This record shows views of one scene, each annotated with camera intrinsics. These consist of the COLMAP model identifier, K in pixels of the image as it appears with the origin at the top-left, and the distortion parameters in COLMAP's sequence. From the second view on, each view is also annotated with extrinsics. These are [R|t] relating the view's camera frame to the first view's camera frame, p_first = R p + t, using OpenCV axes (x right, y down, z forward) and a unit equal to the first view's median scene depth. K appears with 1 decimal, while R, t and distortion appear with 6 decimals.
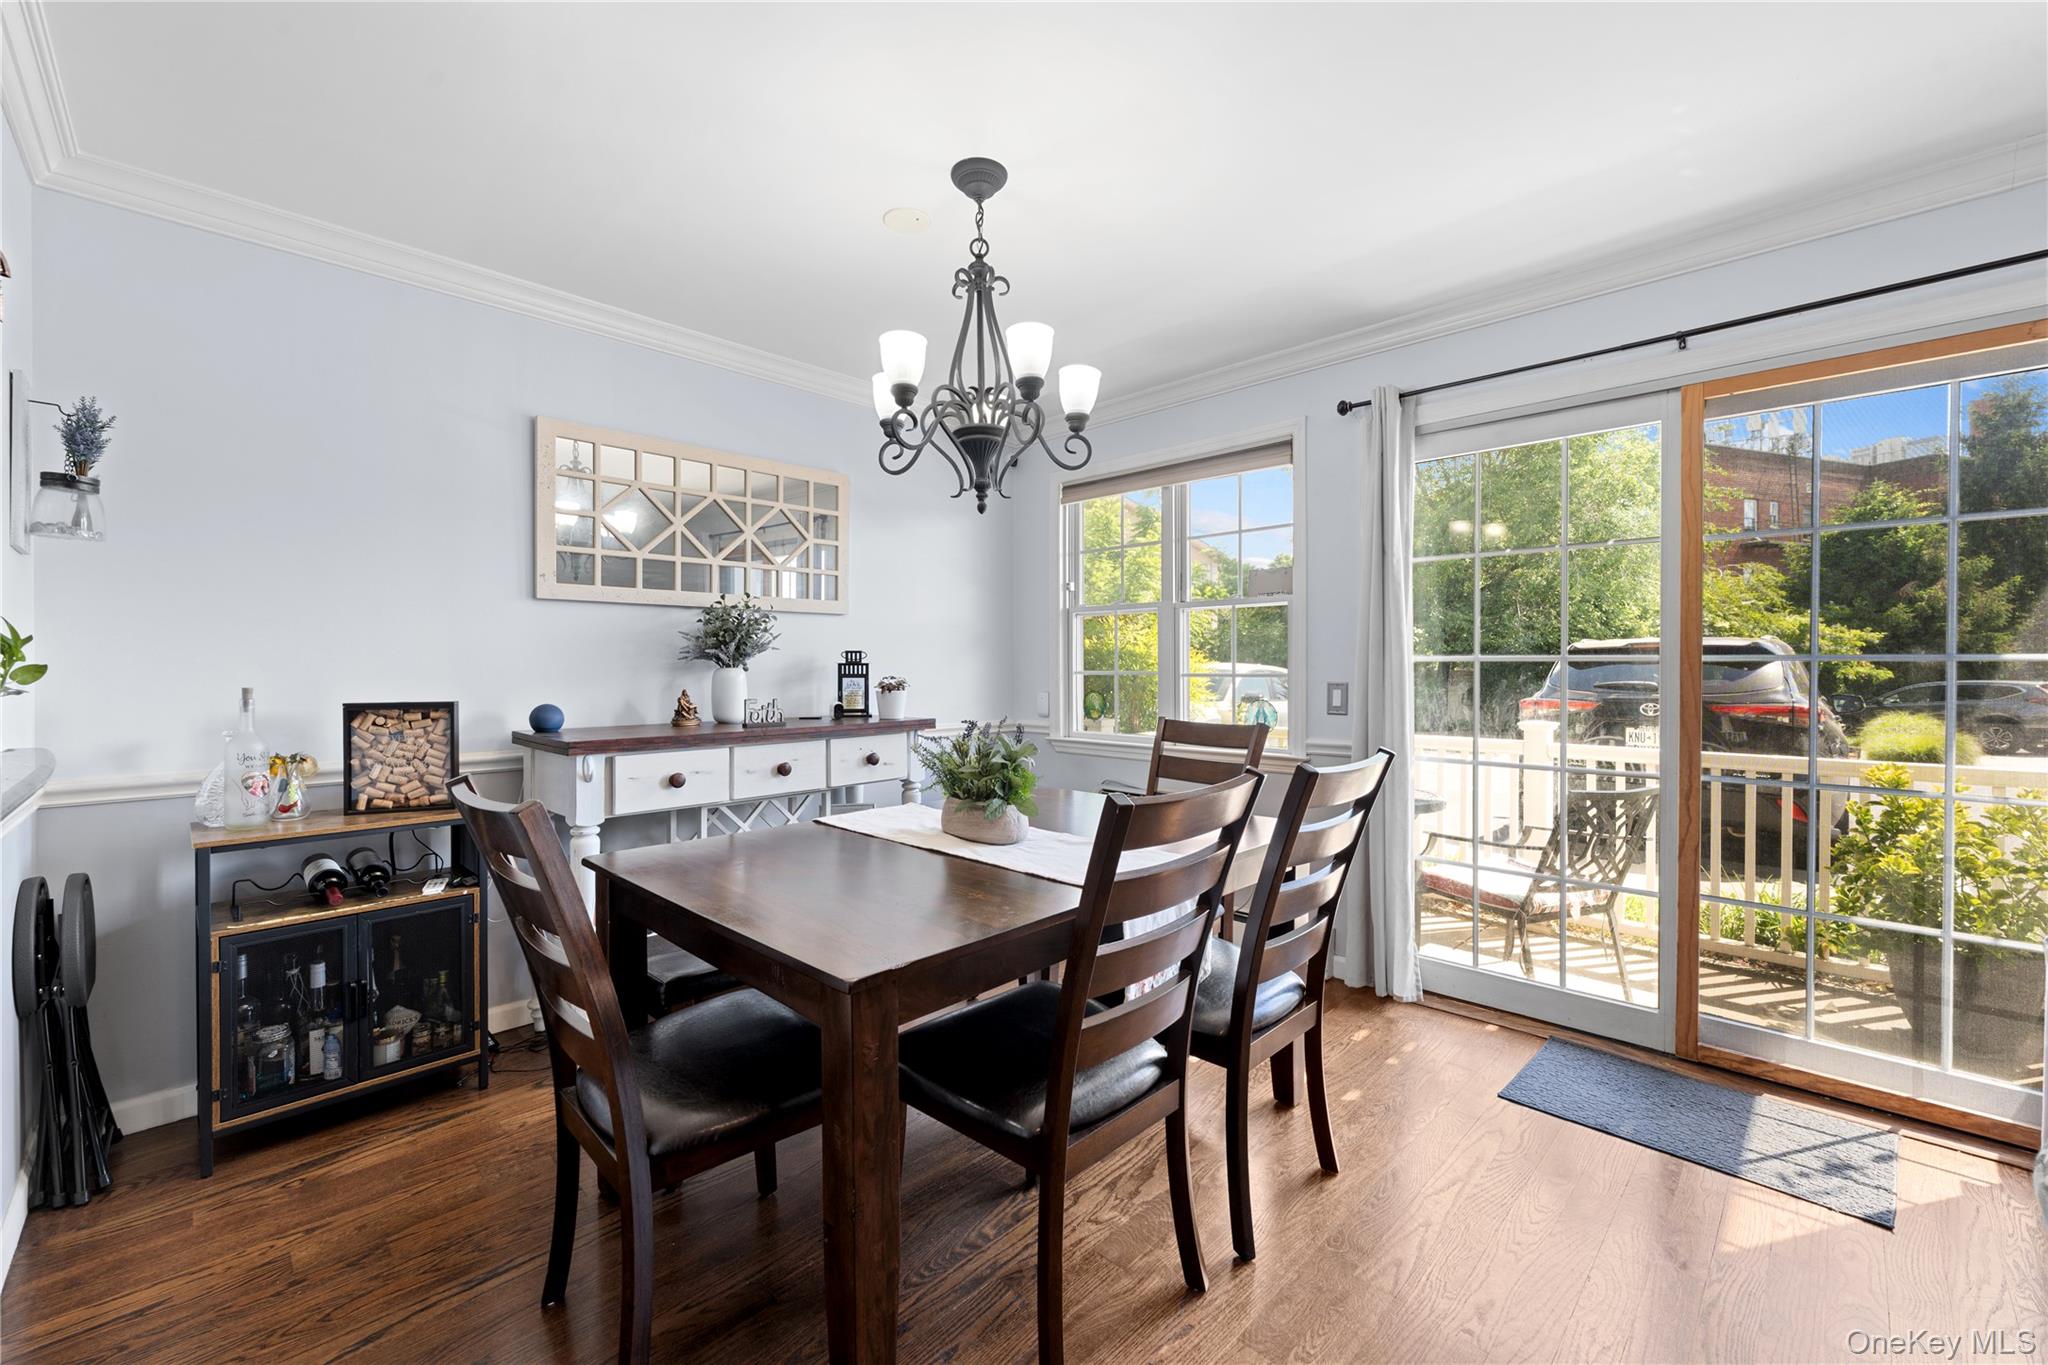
lens RADIAL K [[827.5, 0, 1022.3], [0, 827.5, 674.6], [0, 0, 1]] dist [0.001841, -0.000151]
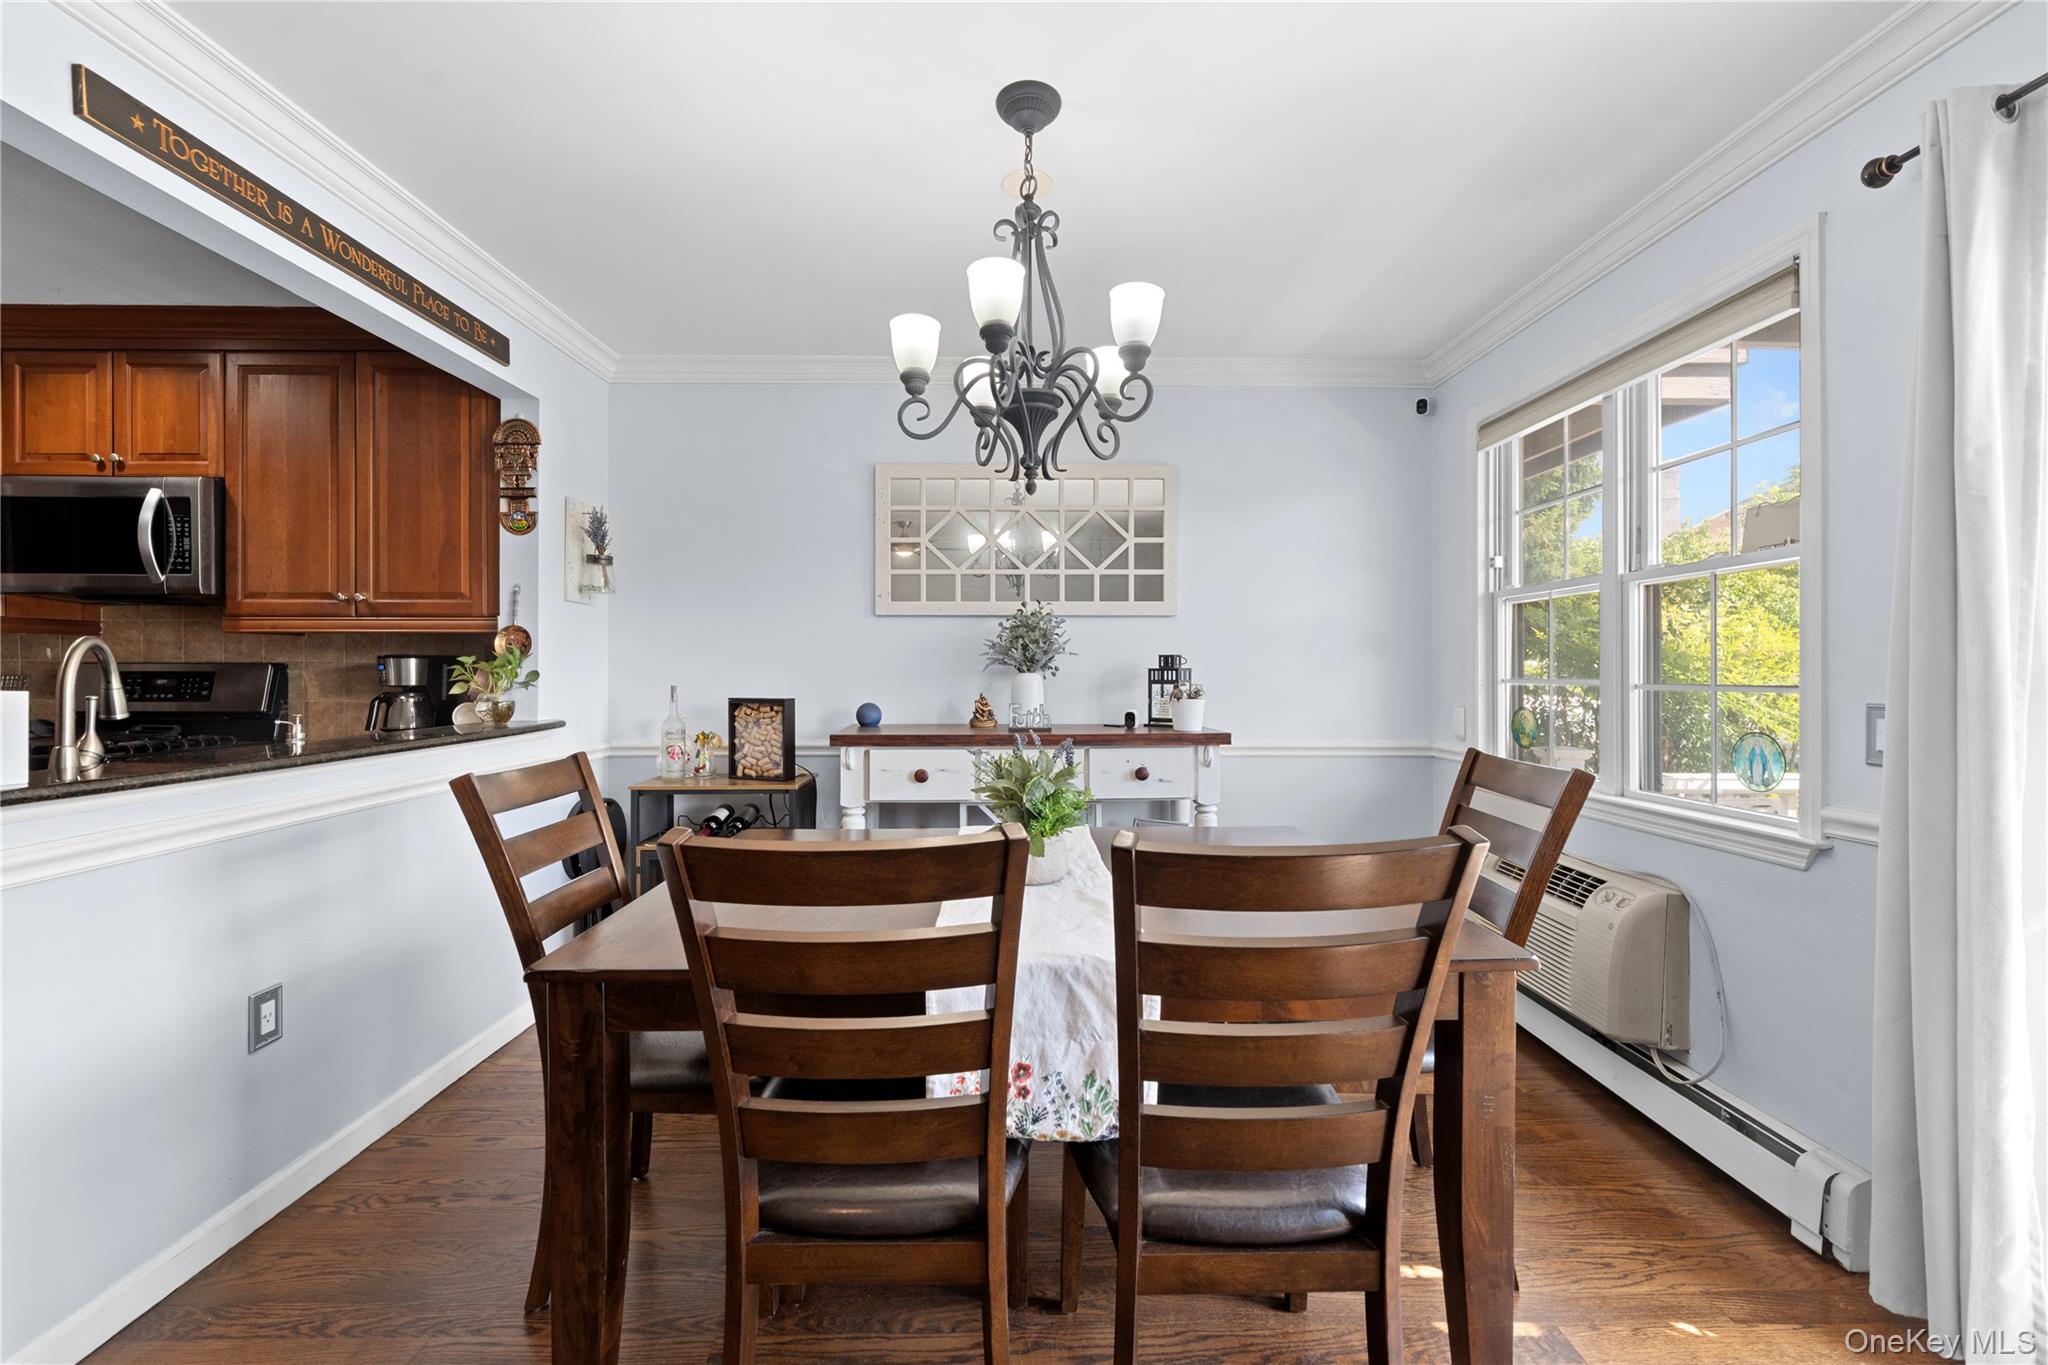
lens RADIAL K [[828.5, 0, 1020.1], [0, 828.5, 673.3], [0, 0, 1]] dist [-0.000951, -0.000441]
pose [[0.710070, 0.003210, -0.704124, 0.404509], [-0.007786, 0.999964, -0.003294, -0.004698], [0.704088, 0.007821, 0.710069, 0.283481]]
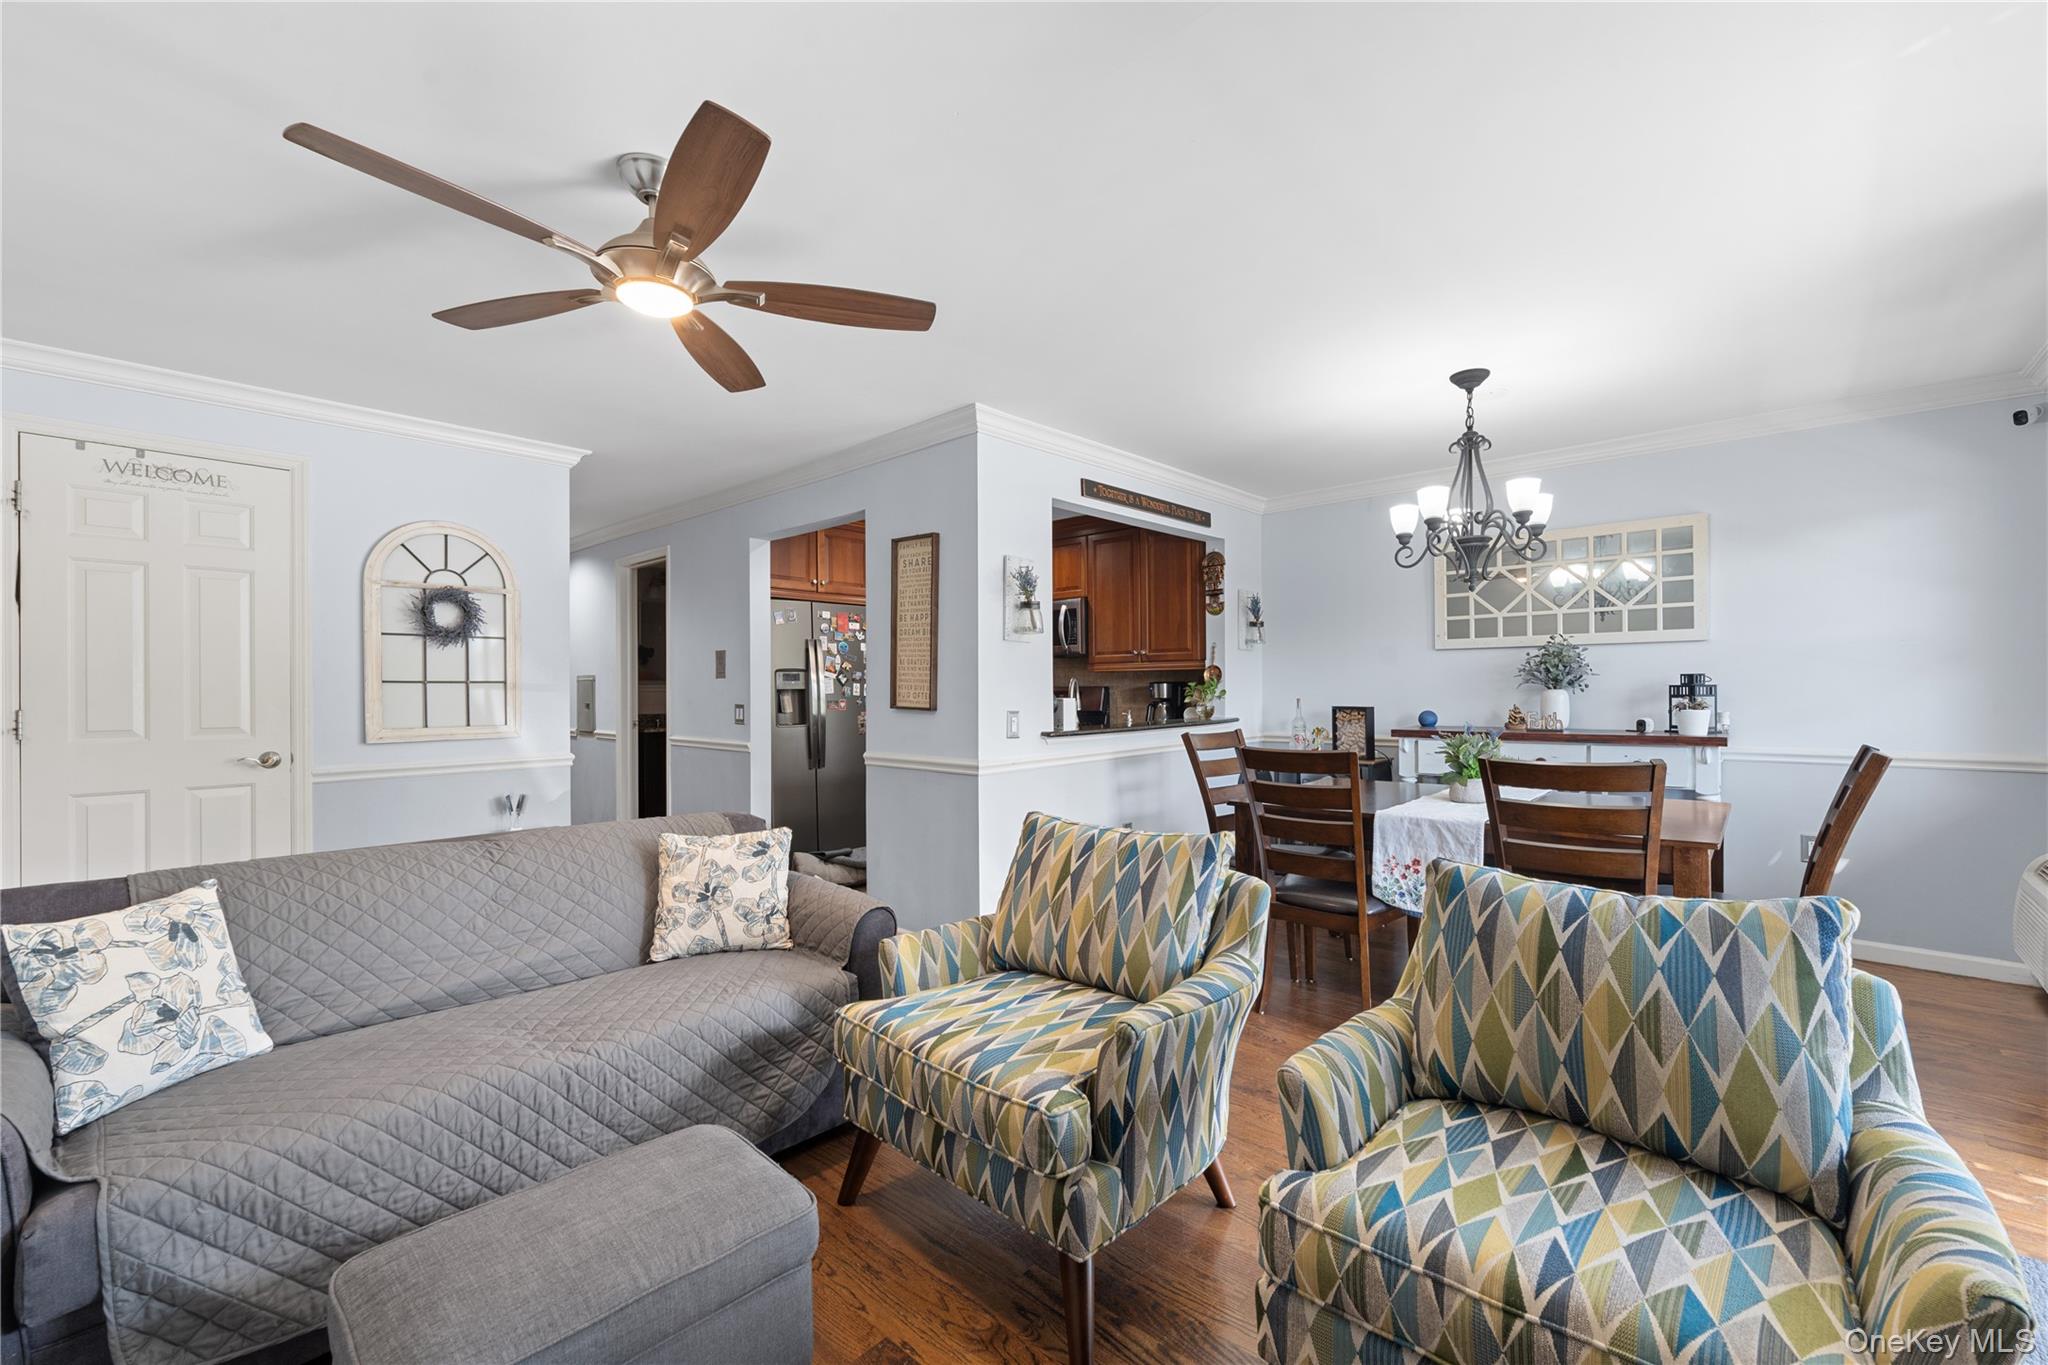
lens RADIAL K [[835.6, 0, 1024.0], [0, 835.6, 682.5], [0, 0, 1]] dist [-0.001484, -0.000318]
pose [[0.038558, -0.007529, -0.999228, 1.092537], [-0.002839, 0.999967, -0.007644, -0.007233], [0.999252, 0.003132, 0.038535, 0.074513]]
